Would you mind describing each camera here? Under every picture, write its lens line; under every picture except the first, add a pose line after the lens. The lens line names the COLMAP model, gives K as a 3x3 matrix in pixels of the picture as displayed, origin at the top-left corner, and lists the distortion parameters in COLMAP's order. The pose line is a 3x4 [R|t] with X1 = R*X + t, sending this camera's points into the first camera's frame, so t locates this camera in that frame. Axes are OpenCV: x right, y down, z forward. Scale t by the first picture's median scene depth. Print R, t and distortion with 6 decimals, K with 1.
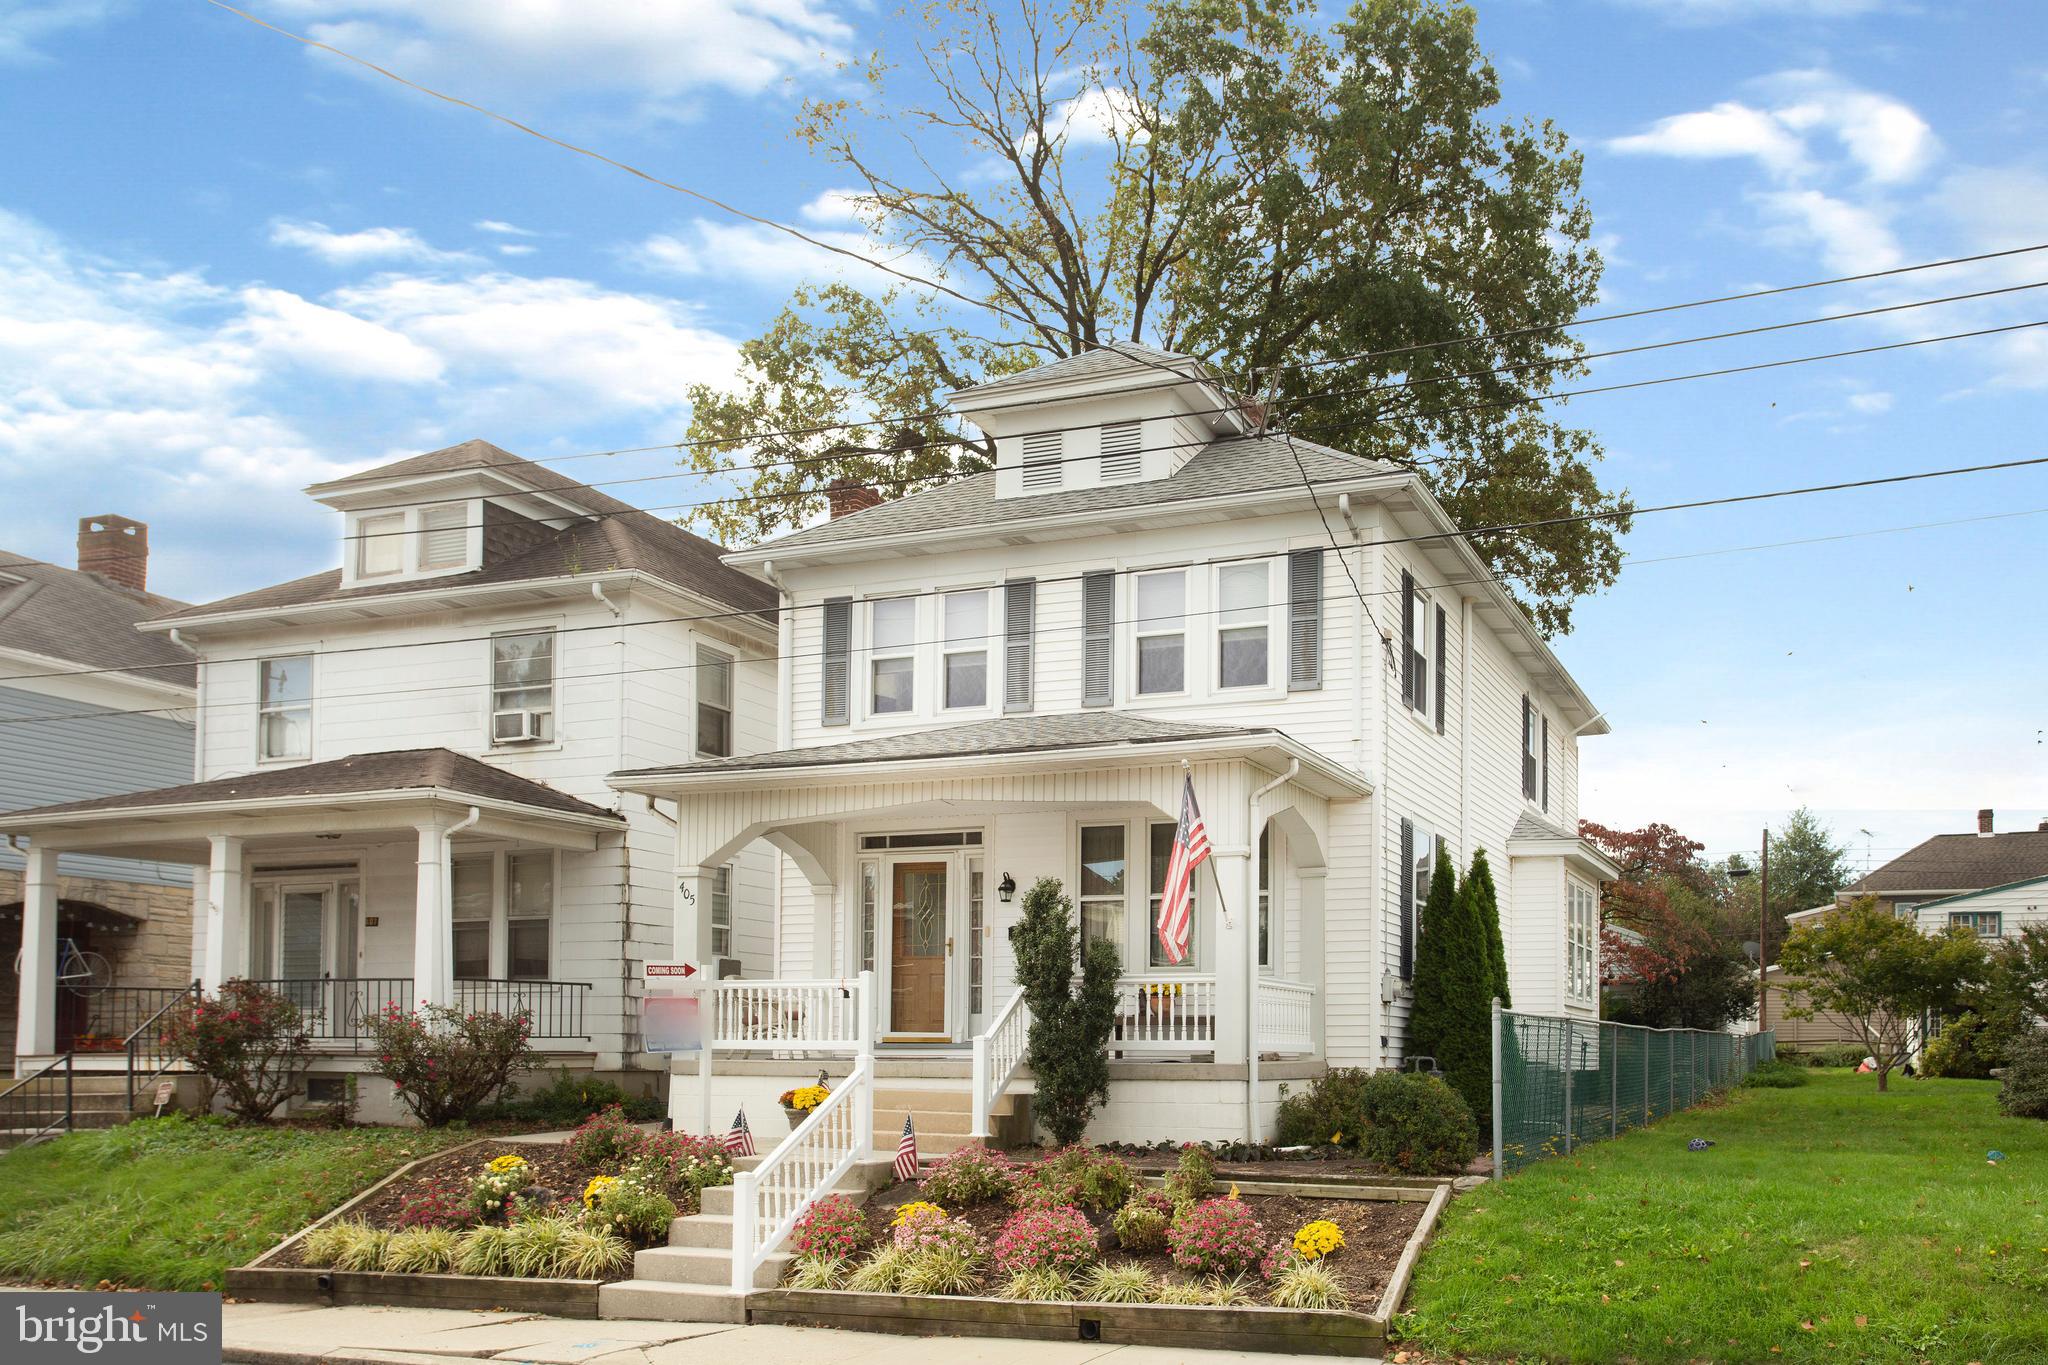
lens RADIAL K [[1866.8, 0, 1024.0], [0, 1866.8, 682.5], [0, 0, 1]] dist [0.020904, 0.000274]
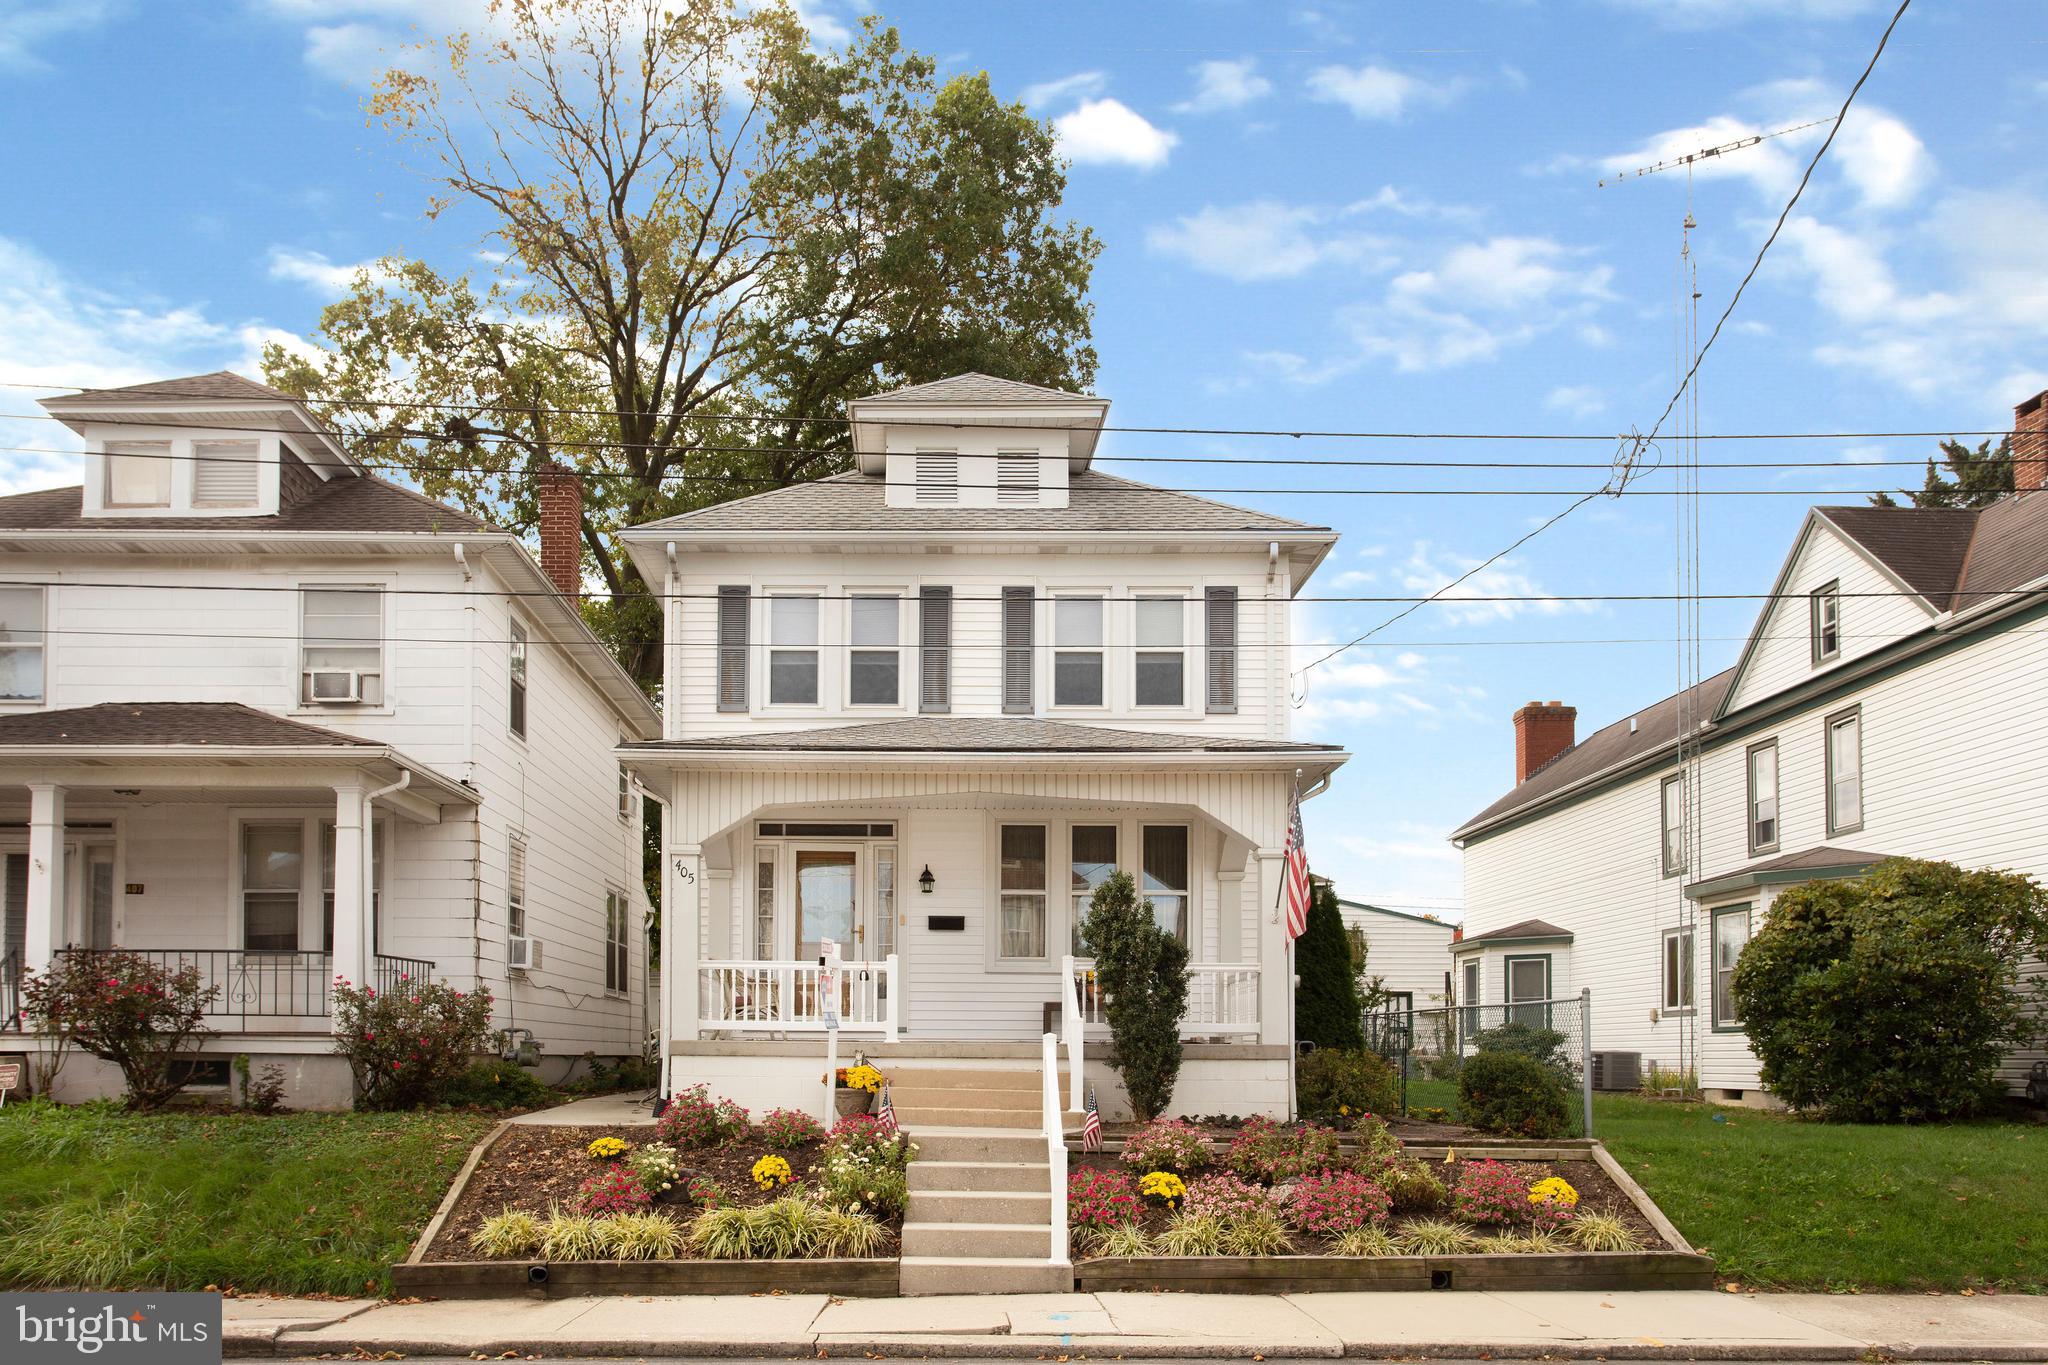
lens RADIAL K [[1732.2, 0, 1024.0], [0, 1732.2, 682.5], [0, 0, 1]] dist [0.004645, 0.009480]
pose [[0.923511, 0.082294, 0.374639, -0.335402], [-0.077414, 0.996603, -0.028085, 0.023235], [-0.375678, -0.003066, 0.926745, 0.079770]]
